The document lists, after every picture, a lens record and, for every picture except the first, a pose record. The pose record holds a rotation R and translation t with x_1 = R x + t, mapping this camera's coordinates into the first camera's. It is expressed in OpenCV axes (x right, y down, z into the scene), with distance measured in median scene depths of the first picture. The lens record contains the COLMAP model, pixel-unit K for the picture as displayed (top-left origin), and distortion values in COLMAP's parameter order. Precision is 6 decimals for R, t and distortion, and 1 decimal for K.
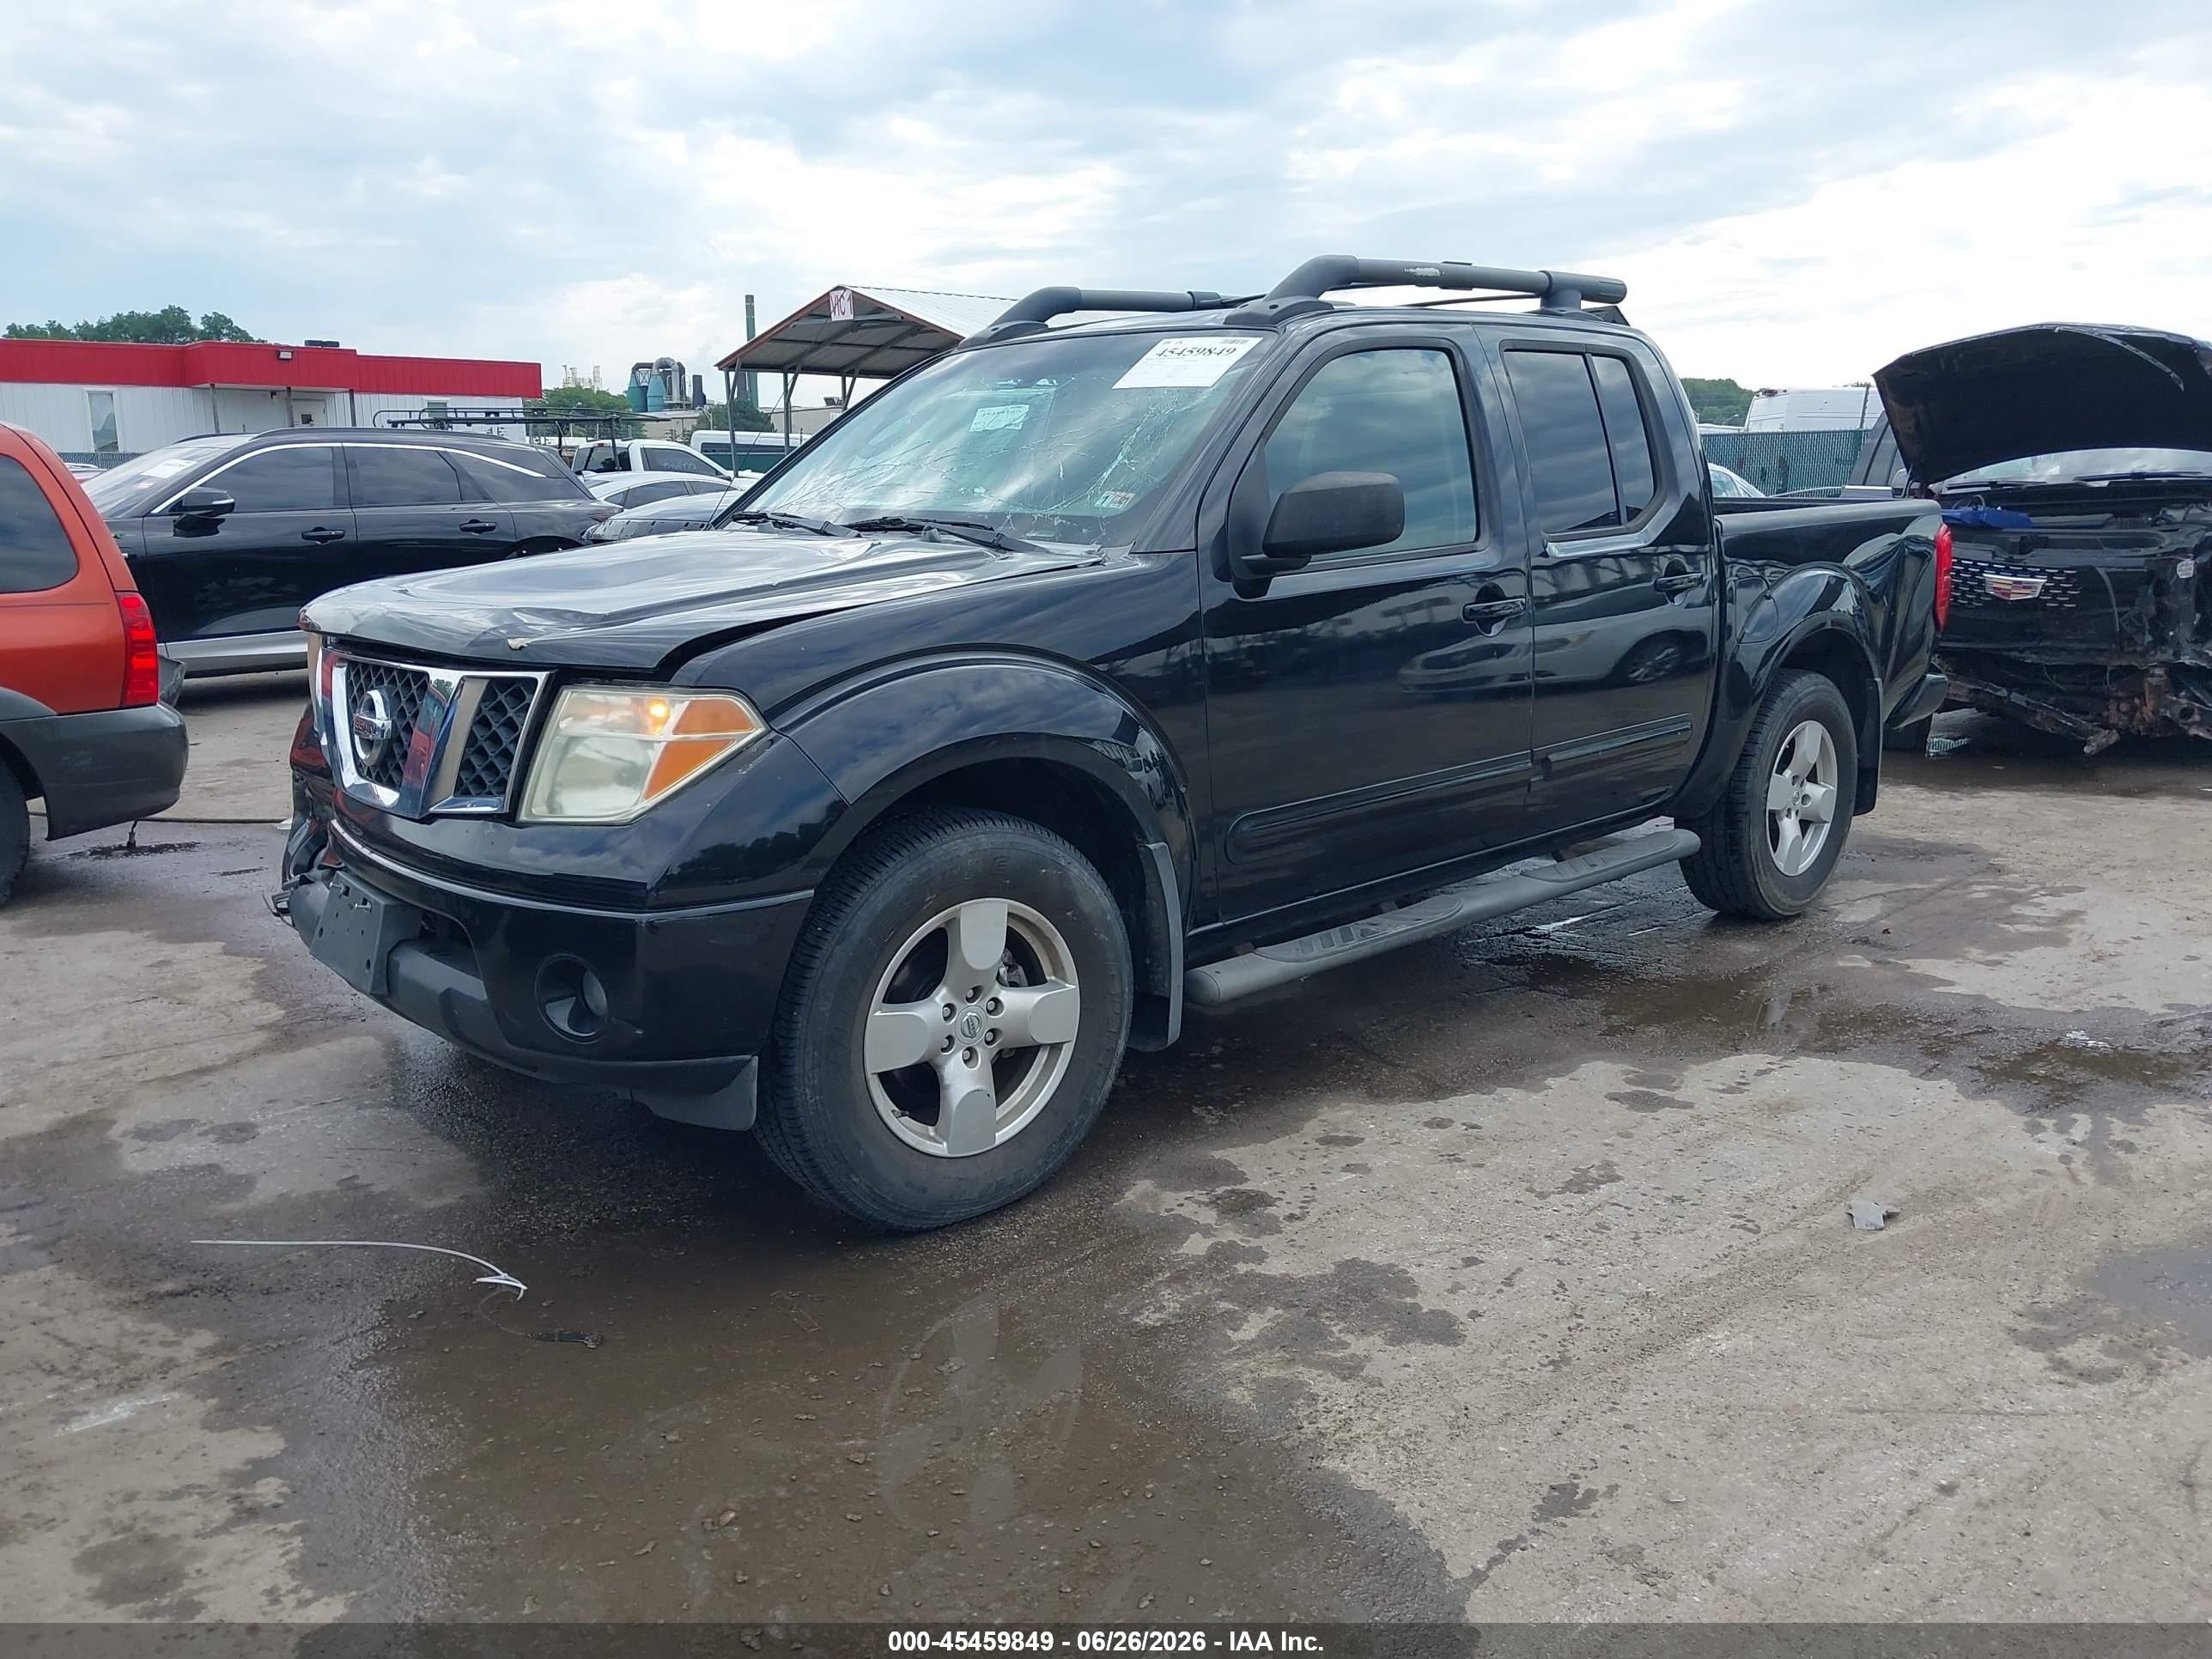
lens RADIAL K [[1757.8, 0, 1104.1], [0, 1757.8, 747.7], [0, 0, 1]] dist [-0.010394, 0.008786]
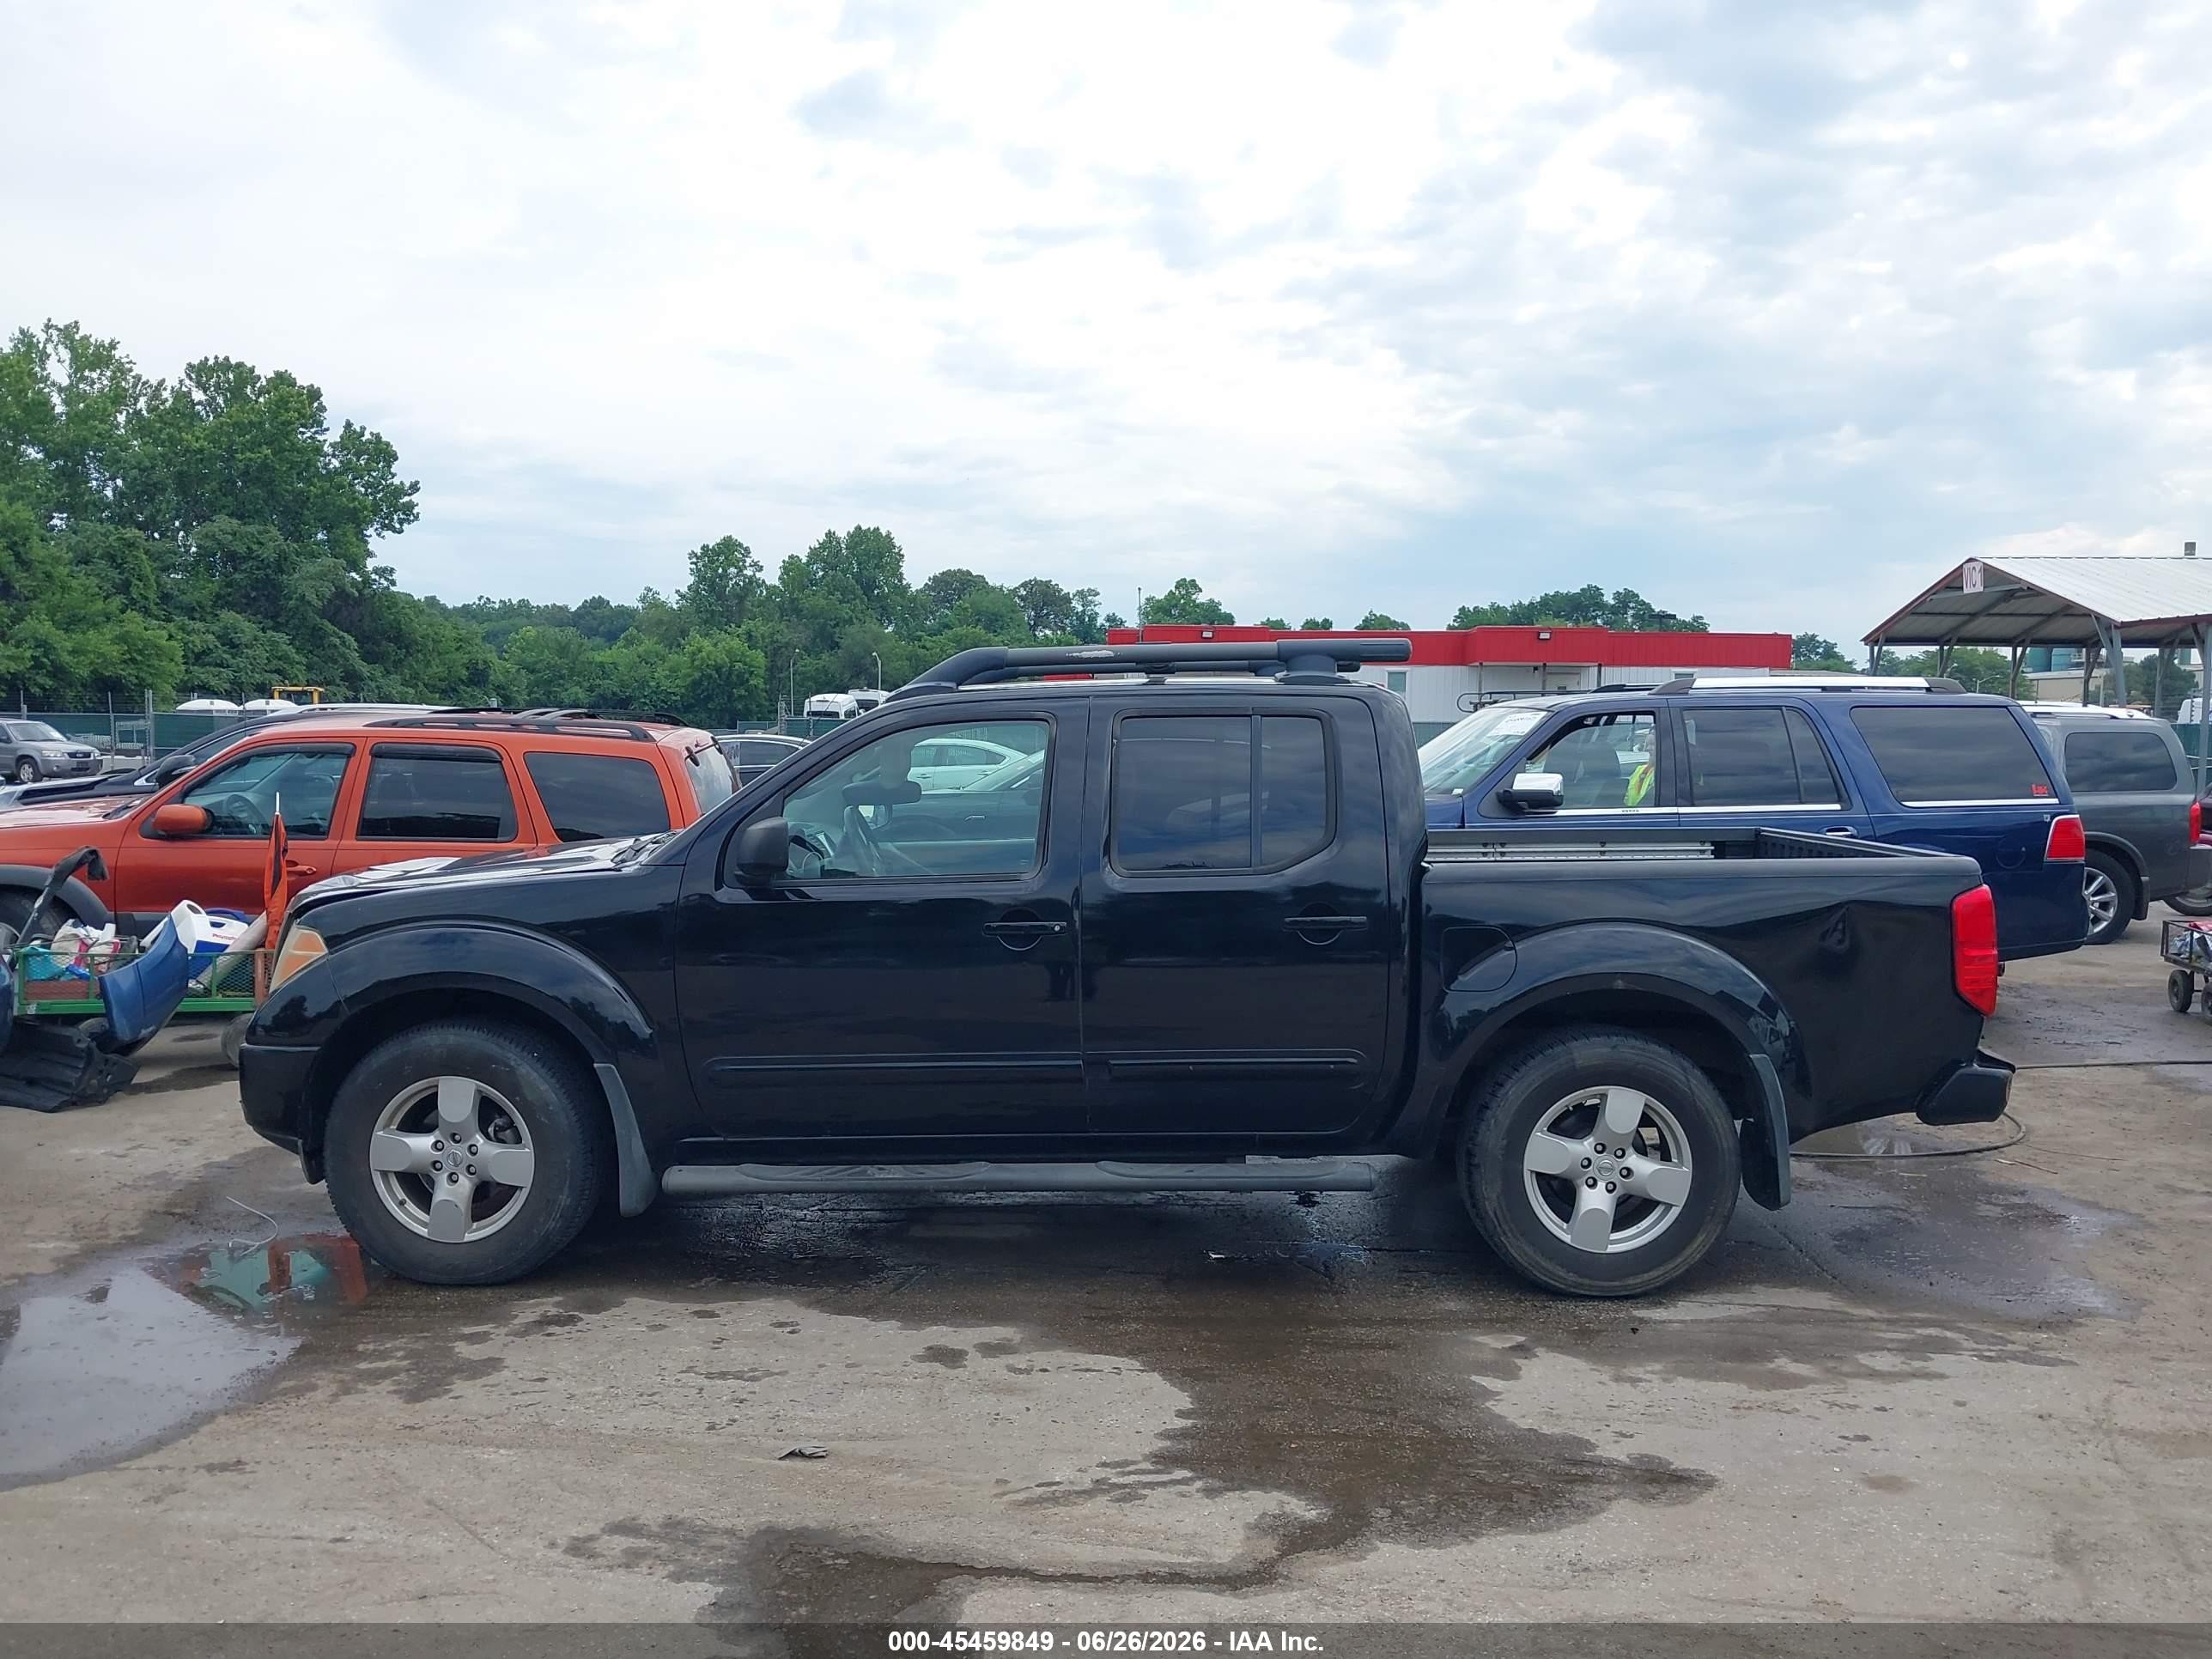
lens RADIAL K [[1757.8, 0, 1103.5], [0, 1757.8, 844.1], [0, 0, 1]] dist [-0.010394, 0.008786]
pose [[0.726717, 0.052123, -0.684956, 1.220052], [-0.115183, 0.992246, -0.046698, -0.098018], [0.677211, 0.112832, 0.727086, 0.197532]]
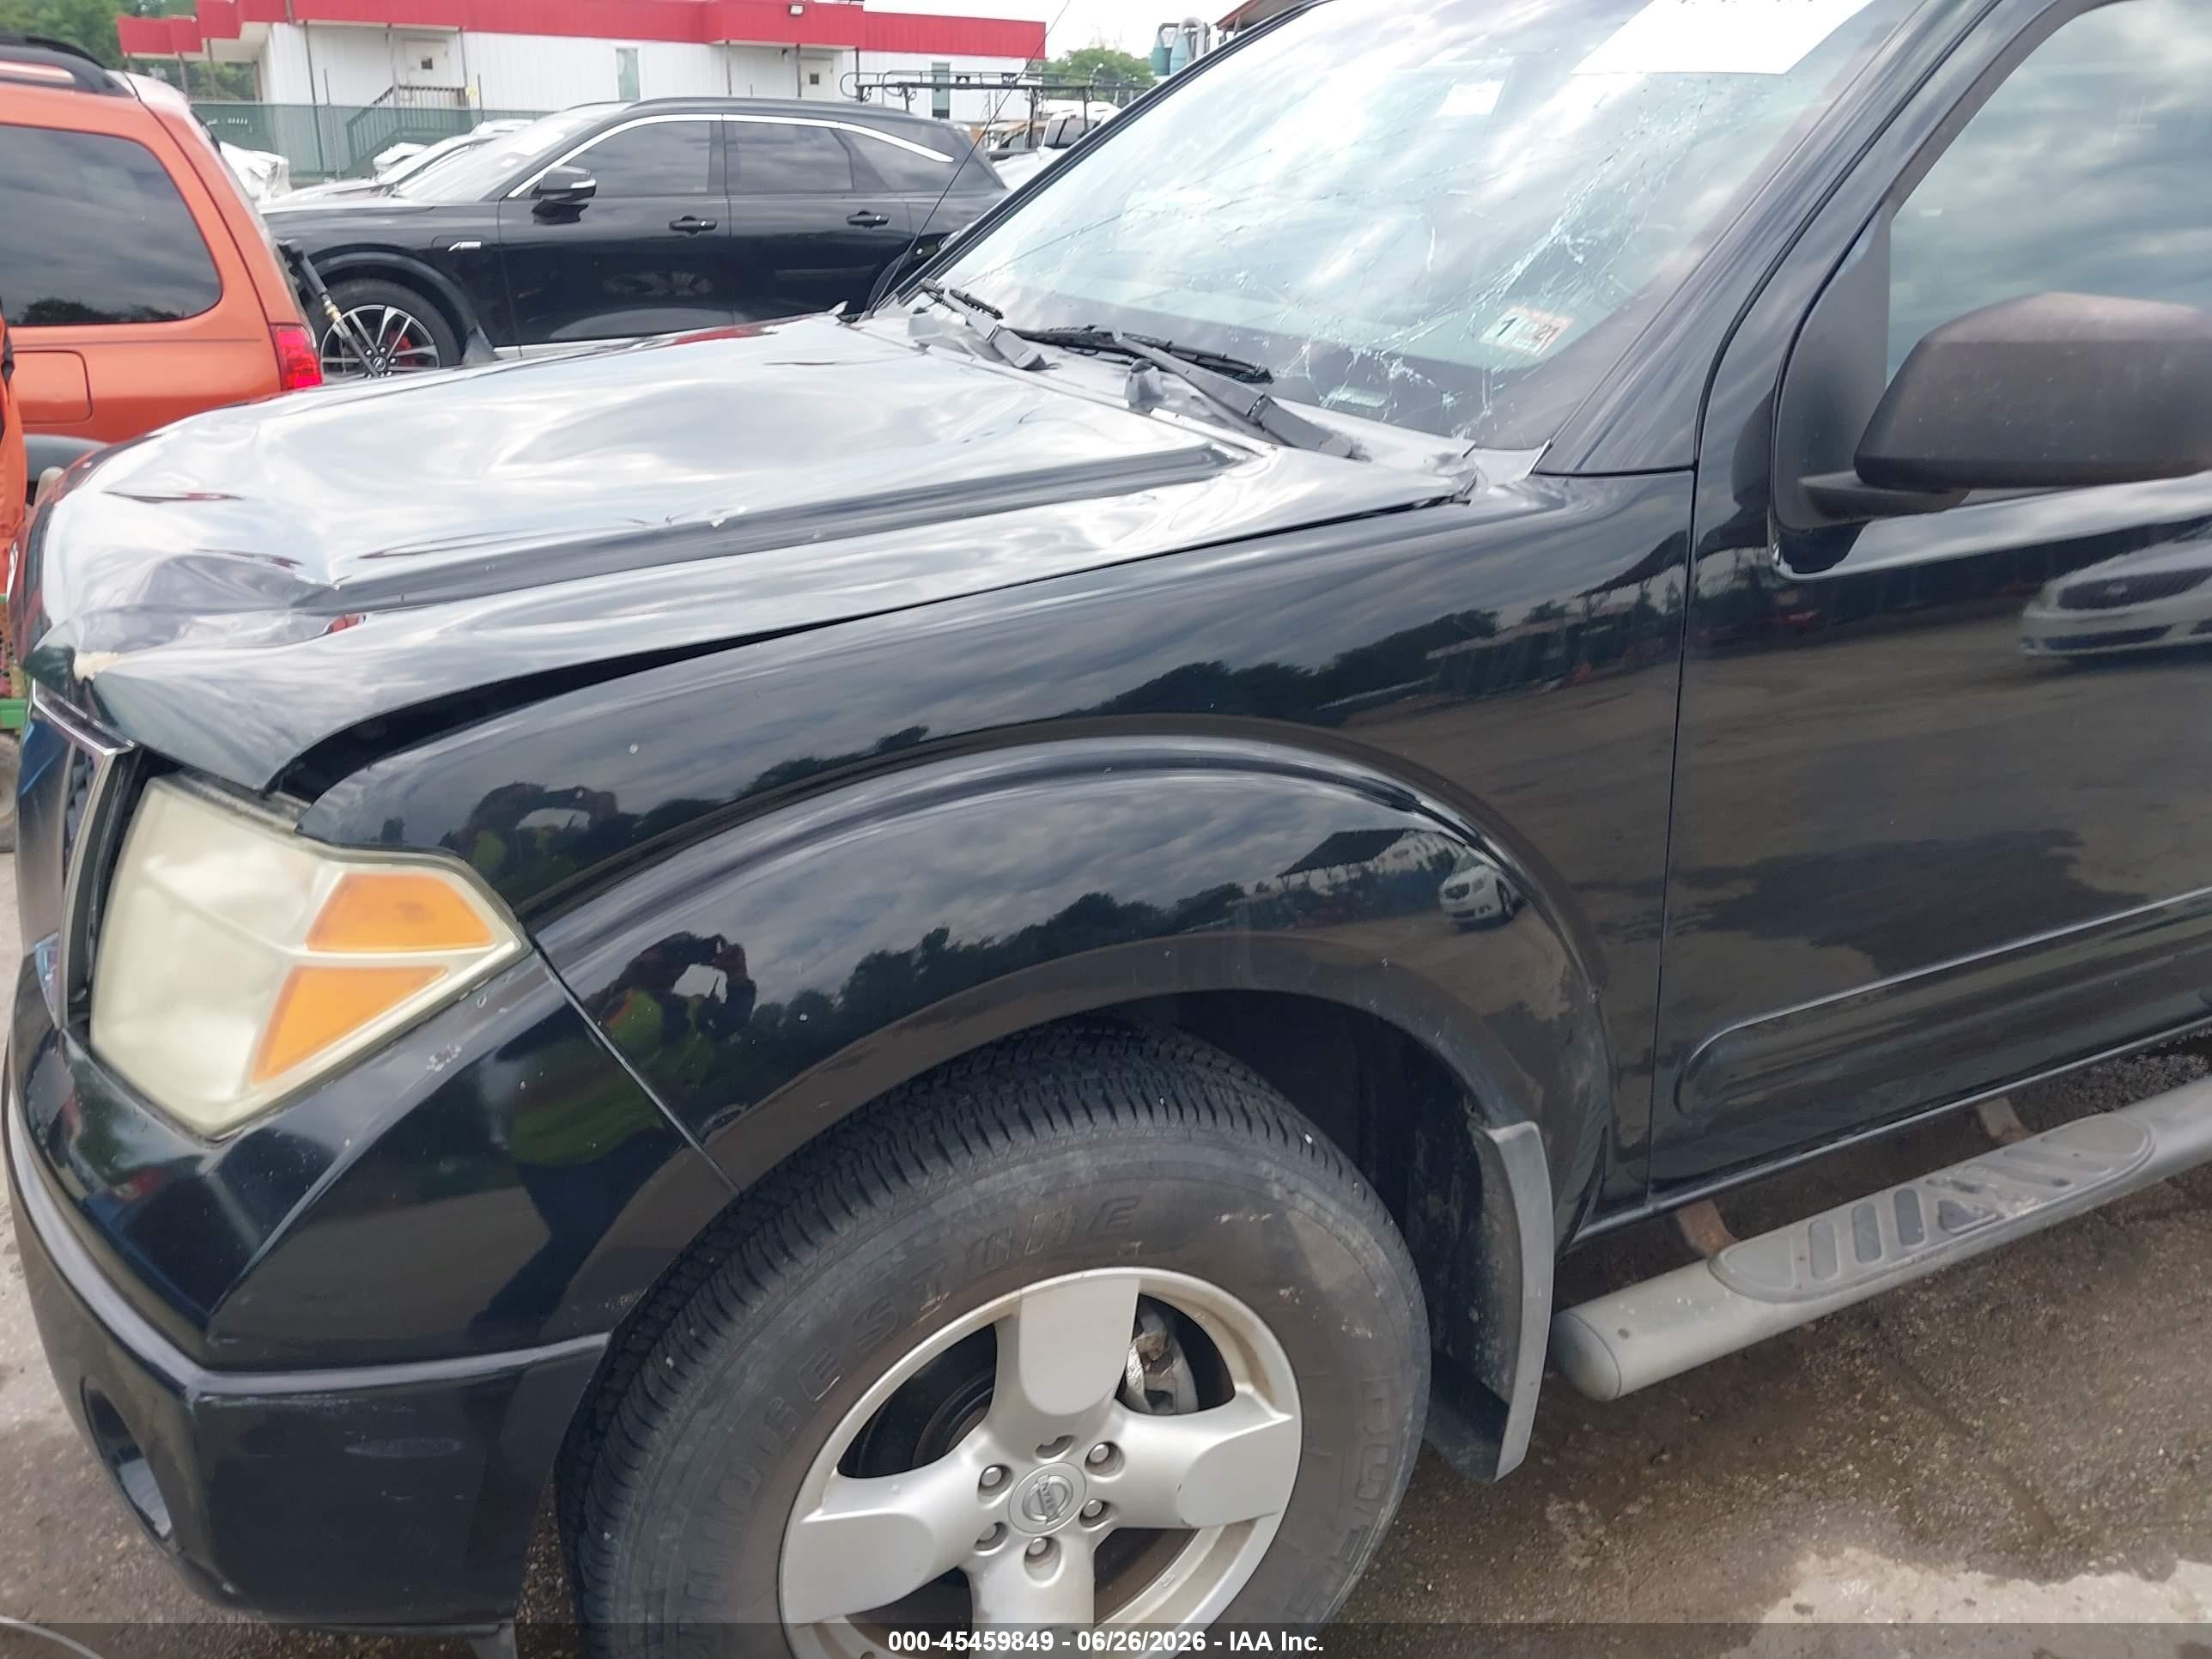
lens RADIAL K [[1757.8, 0, 1105.7], [0, 1757.8, 811.2], [0, 0, 1]] dist [-0.010394, 0.008786]
pose [[0.959218, 0.121181, -0.255374, 0.033242], [-0.066294, 0.974691, 0.213503, -0.109711], [0.274783, -0.187866, 0.942974, 0.516787]]
